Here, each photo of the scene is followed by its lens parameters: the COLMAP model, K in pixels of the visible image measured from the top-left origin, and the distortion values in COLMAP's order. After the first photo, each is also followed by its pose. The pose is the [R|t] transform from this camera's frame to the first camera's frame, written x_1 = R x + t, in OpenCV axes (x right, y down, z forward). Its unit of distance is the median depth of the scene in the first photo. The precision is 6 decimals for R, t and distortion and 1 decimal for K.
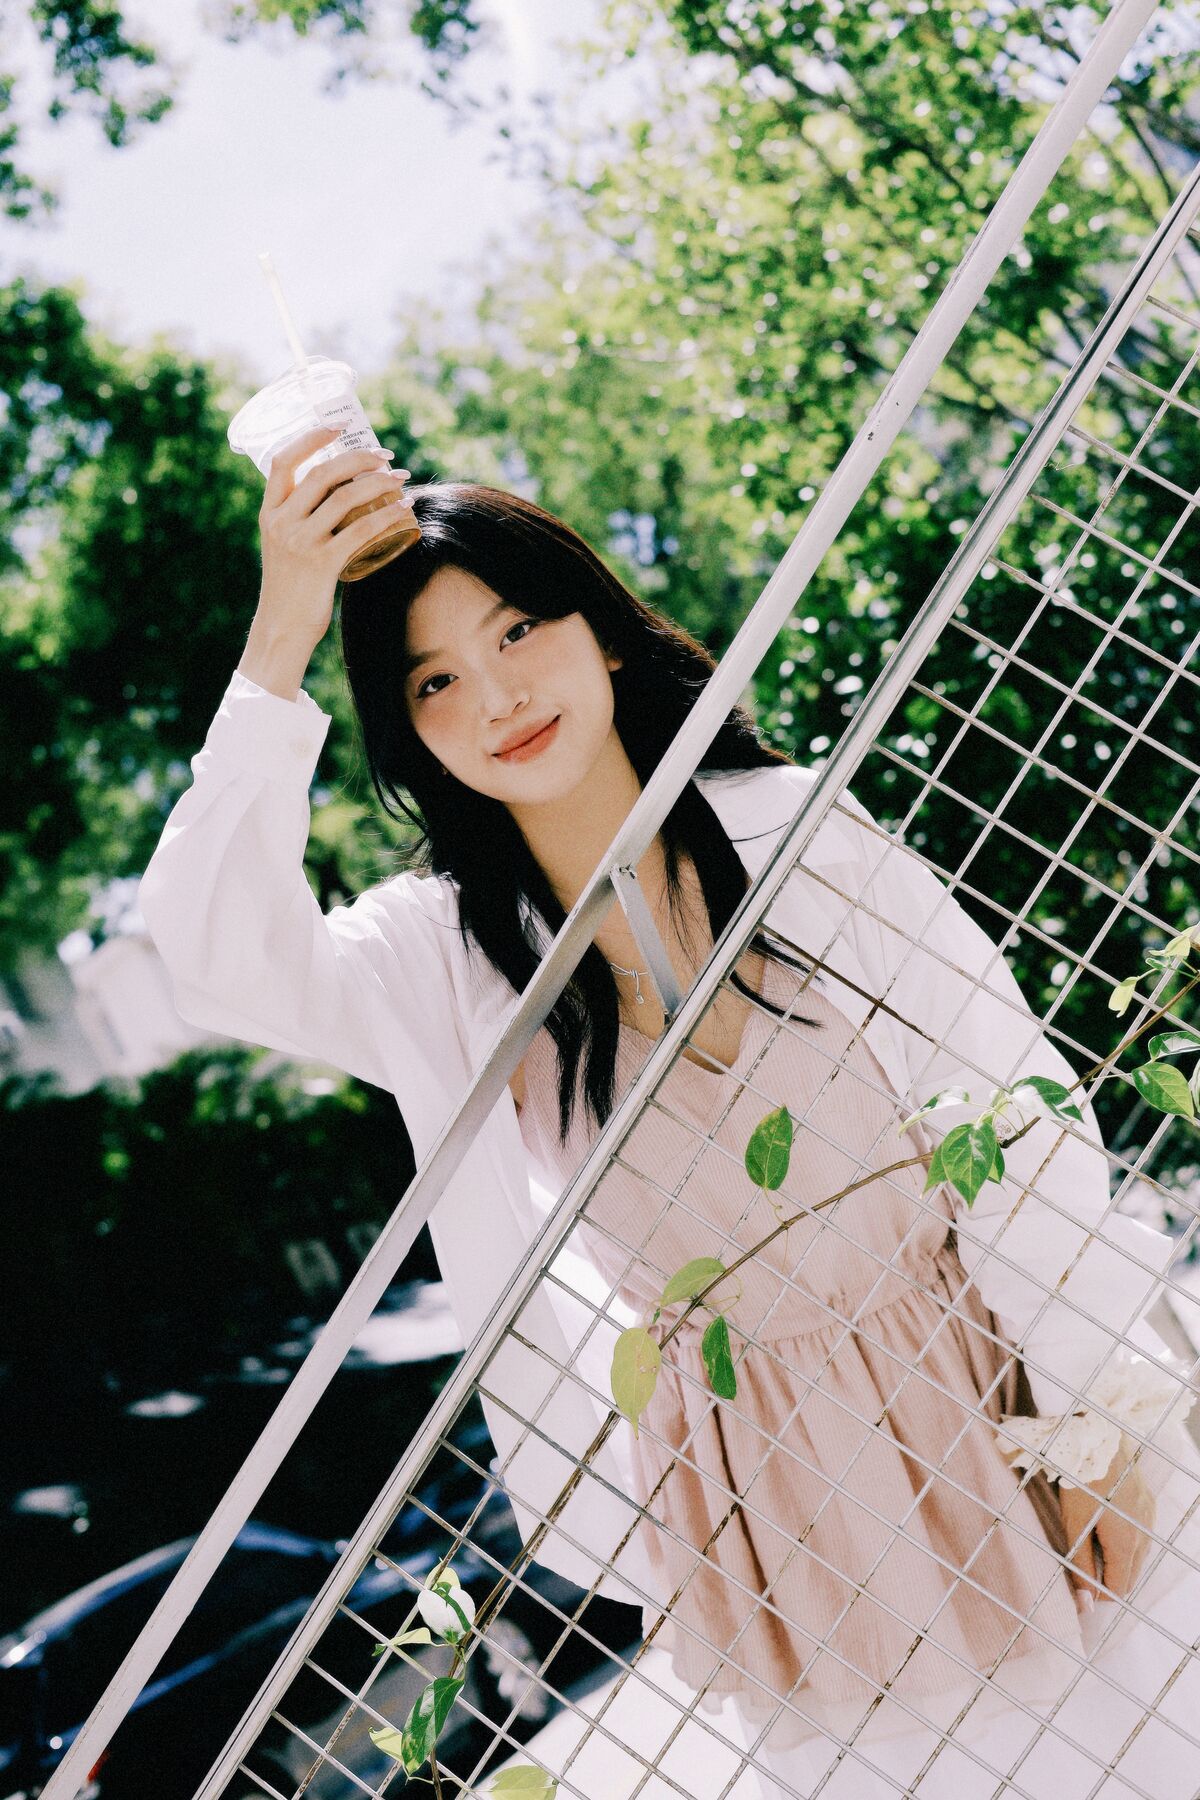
lens RADIAL K [[2583.1, 0, 600.0], [0, 2583.1, 900.0], [0, 0, 1]] dist [0.021030, -0.265326]
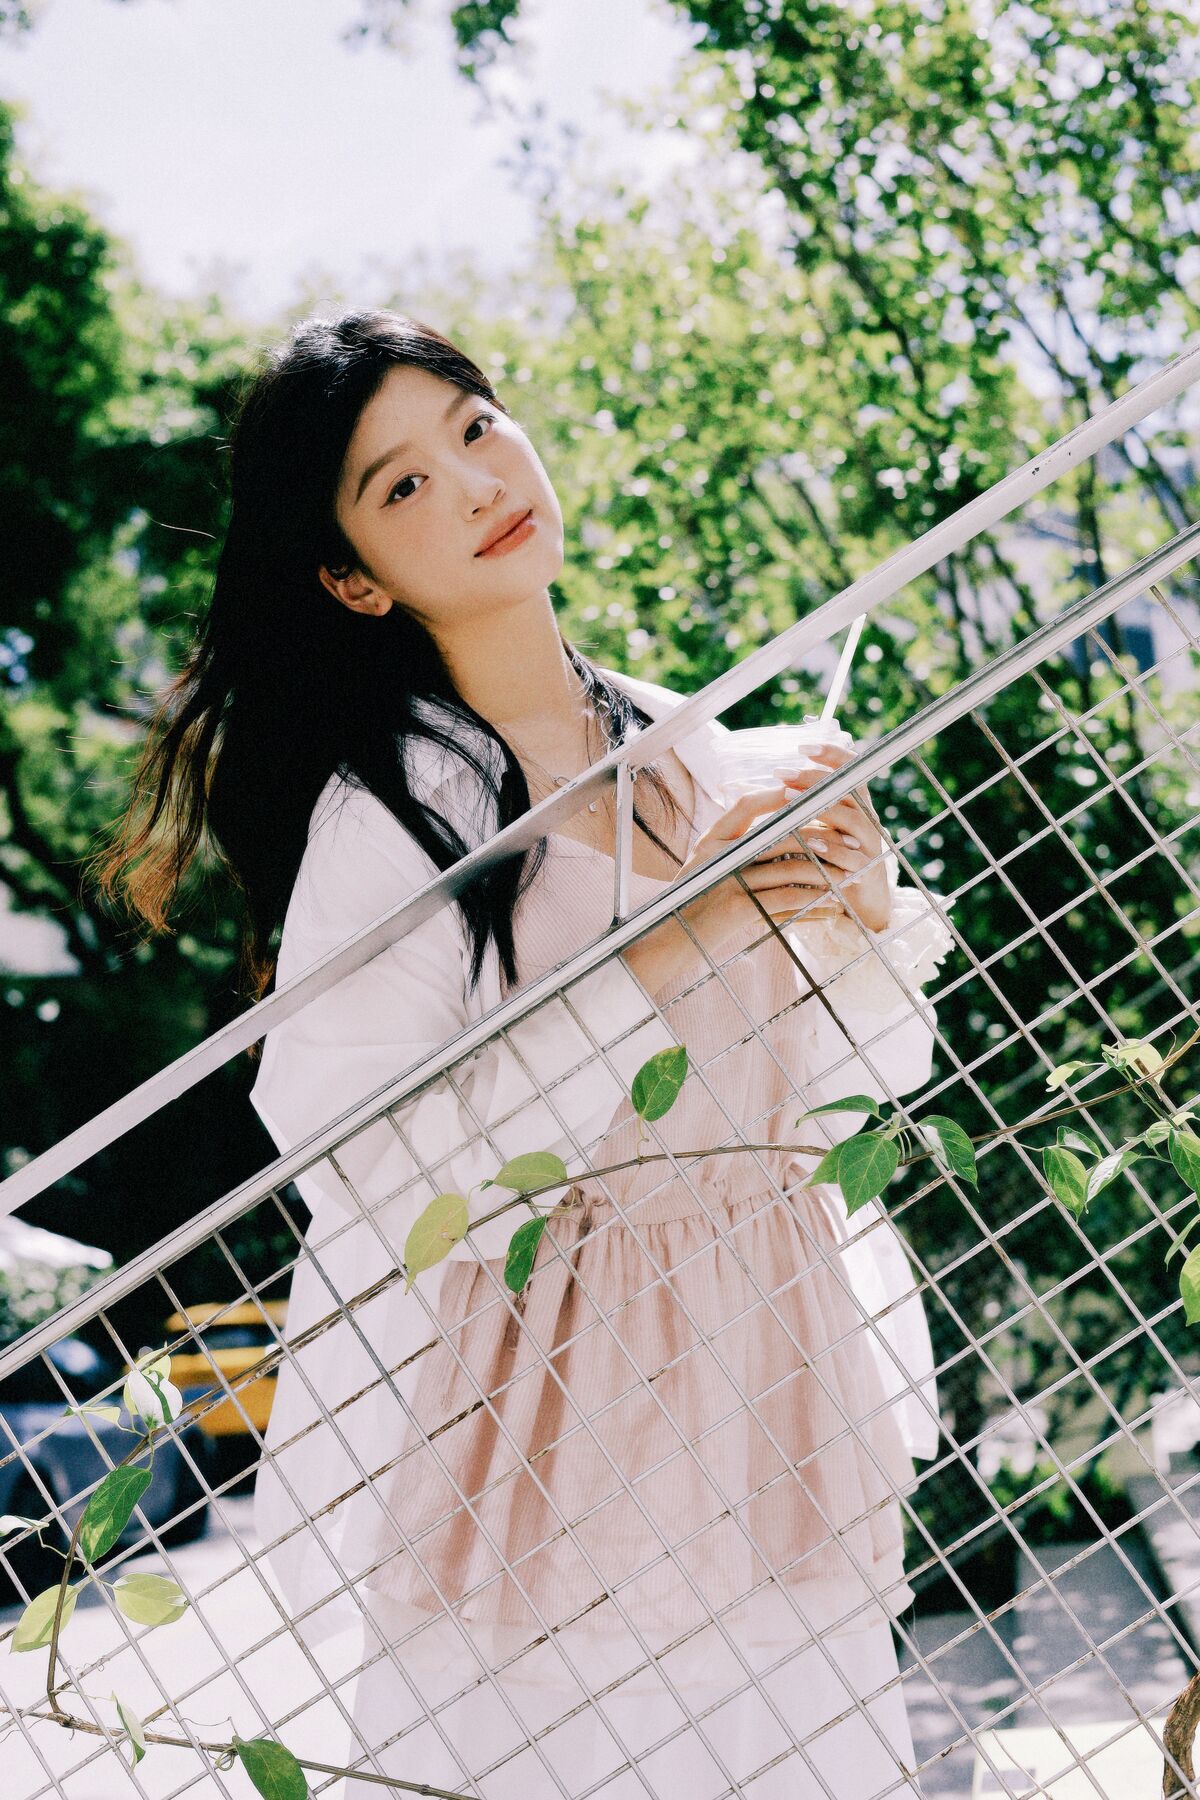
lens RADIAL K [[2583.1, 0, 600.0], [0, 2583.1, 900.0], [0, 0, 1]] dist [0.021030, -0.265326]
pose [[0.906172, 0.402258, 0.130542, -0.027243], [-0.397606, 0.915520, -0.061102, 0.024693], [-0.144093, 0.003464, 0.989558, 0.005357]]
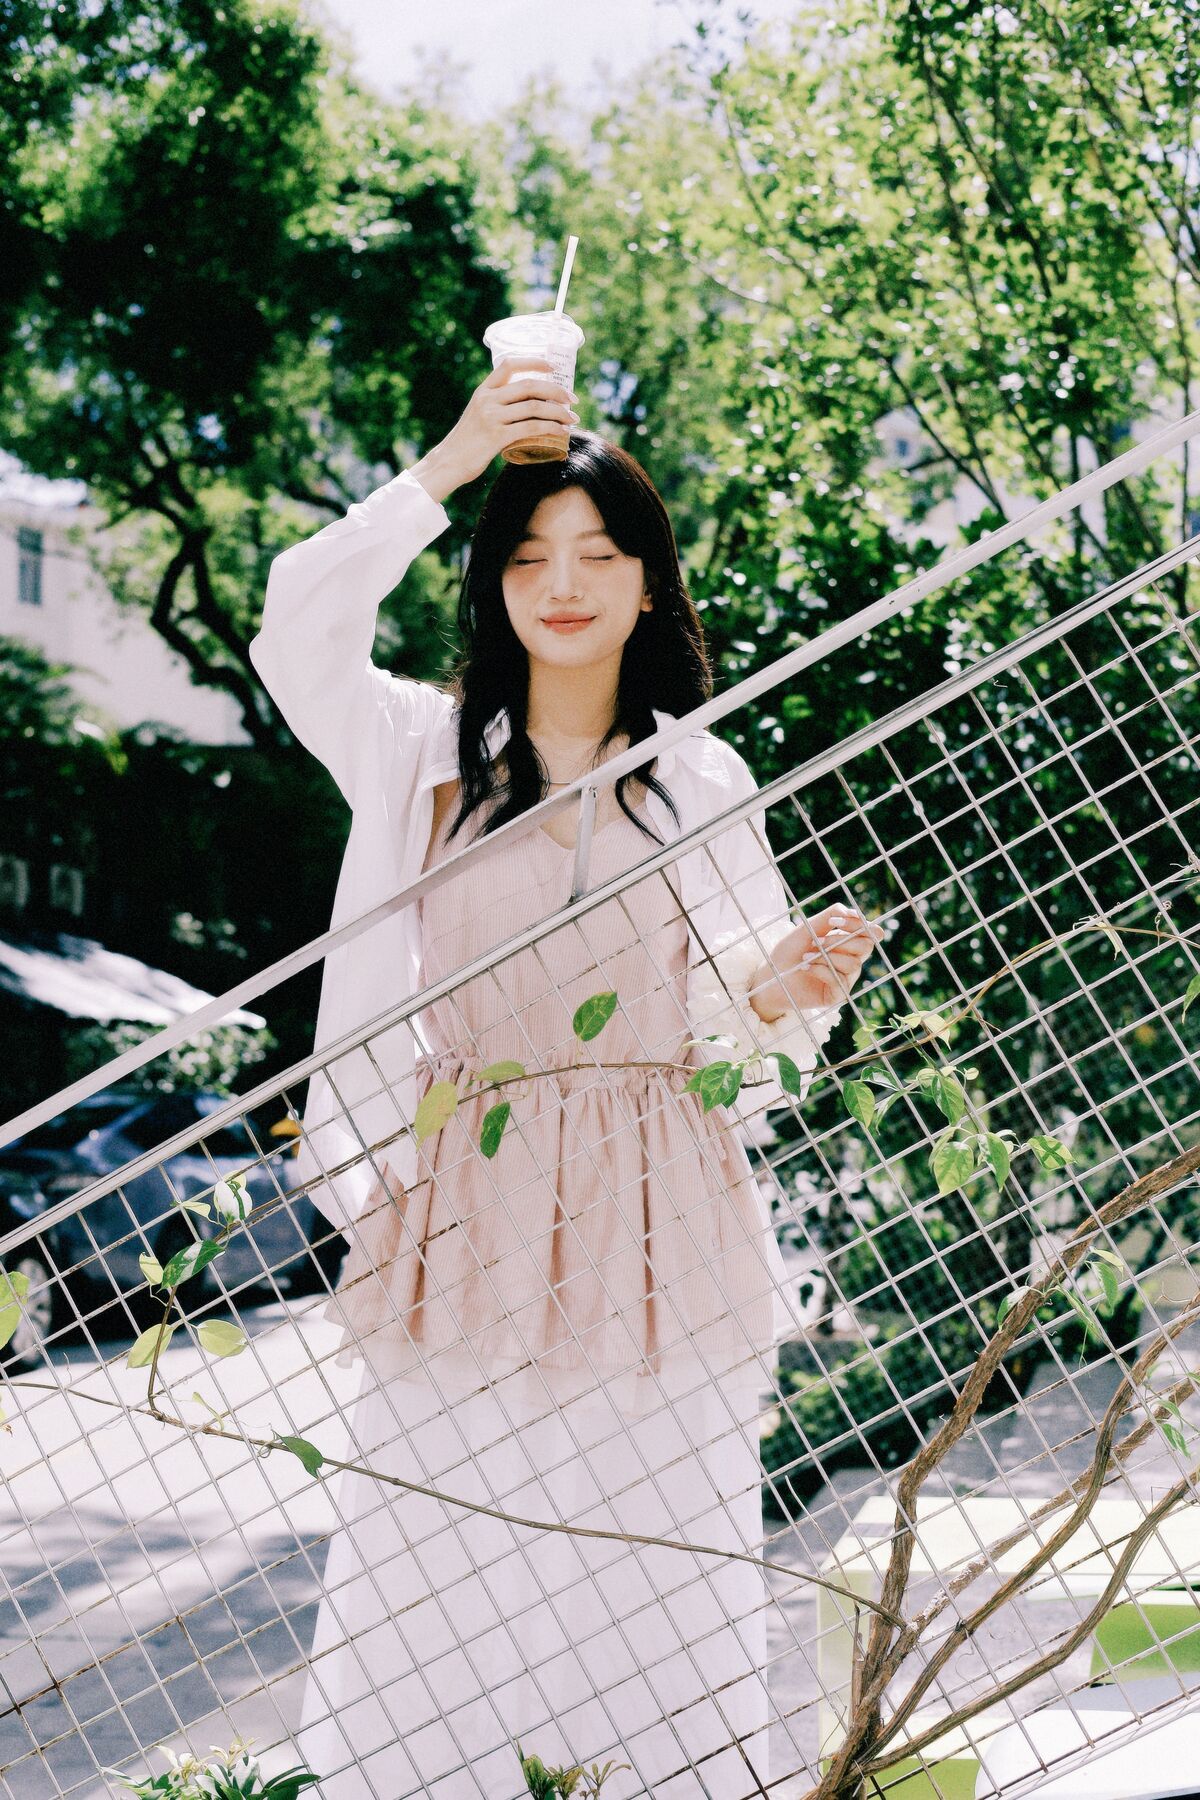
lens RADIAL K [[2583.1, 0, 600.0], [0, 2583.1, 900.0], [0, 0, 1]] dist [0.021030, -0.265326]
pose [[0.882973, 0.457271, 0.106123, -0.026680], [-0.463345, 0.885240, 0.040772, -0.004413], [-0.075301, -0.085172, 0.993517, -0.097268]]
